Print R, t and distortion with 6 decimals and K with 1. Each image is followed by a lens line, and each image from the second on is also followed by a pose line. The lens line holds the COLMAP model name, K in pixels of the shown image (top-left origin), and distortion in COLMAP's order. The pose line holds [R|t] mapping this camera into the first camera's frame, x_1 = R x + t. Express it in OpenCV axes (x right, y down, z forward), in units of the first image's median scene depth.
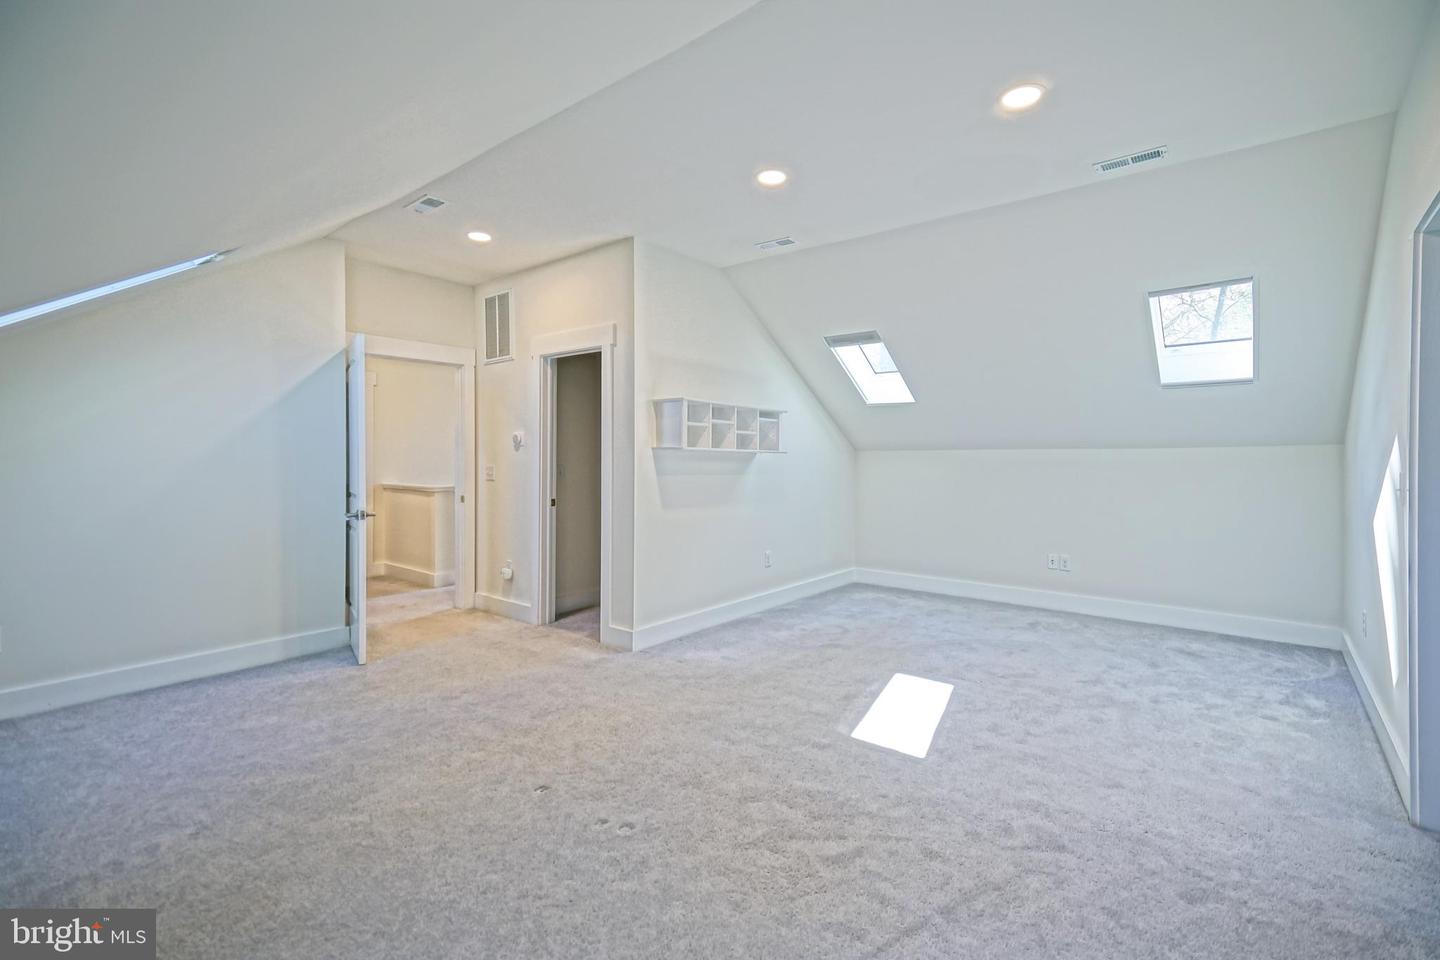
lens RADIAL K [[650.5, 0, 710.4], [0, 650.5, 456.0], [0, 0, 1]] dist [0.038467, -0.001481]
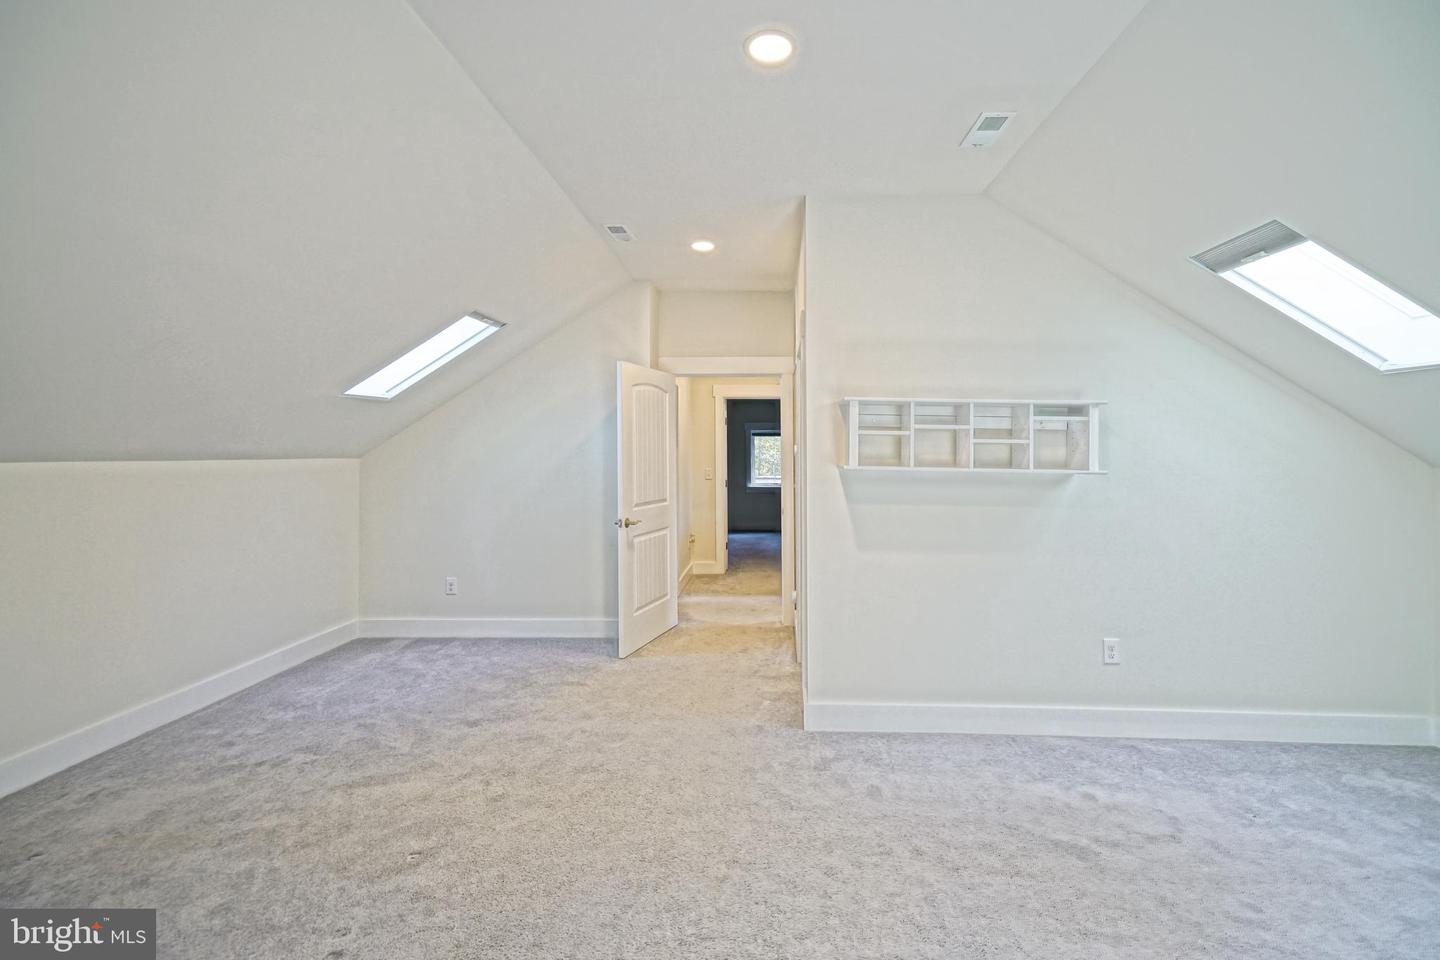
lens RADIAL K [[650.5, 0, 780.3], [0, 650.5, 441.6], [0, 0, 1]] dist [0.038467, -0.001481]
pose [[0.627213, -0.011208, -0.778767, 0.527485], [-0.004184, 0.999834, -0.017759, -0.030149], [0.778836, 0.014397, 0.627062, 0.556441]]
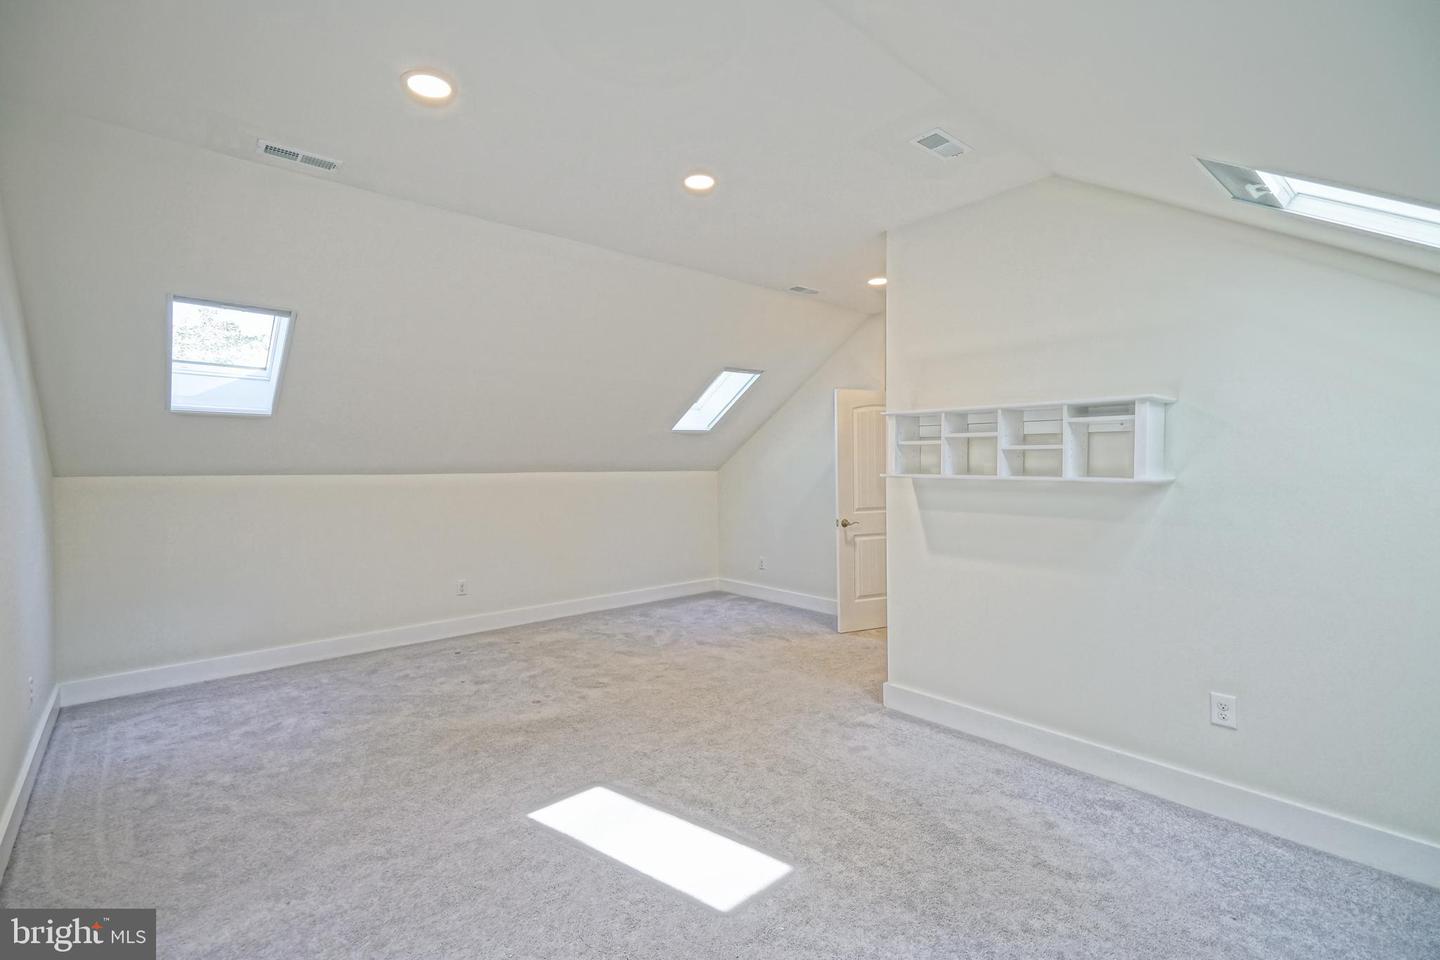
lens RADIAL K [[650.5, 0, 724.6], [0, 650.5, 477.9], [0, 0, 1]] dist [0.038467, -0.001481]
pose [[-0.149568, 0.013838, -0.988655, 0.877158], [0.002299, 0.999904, 0.013648, -0.021939], [0.988749, -0.000232, -0.149585, 1.039527]]
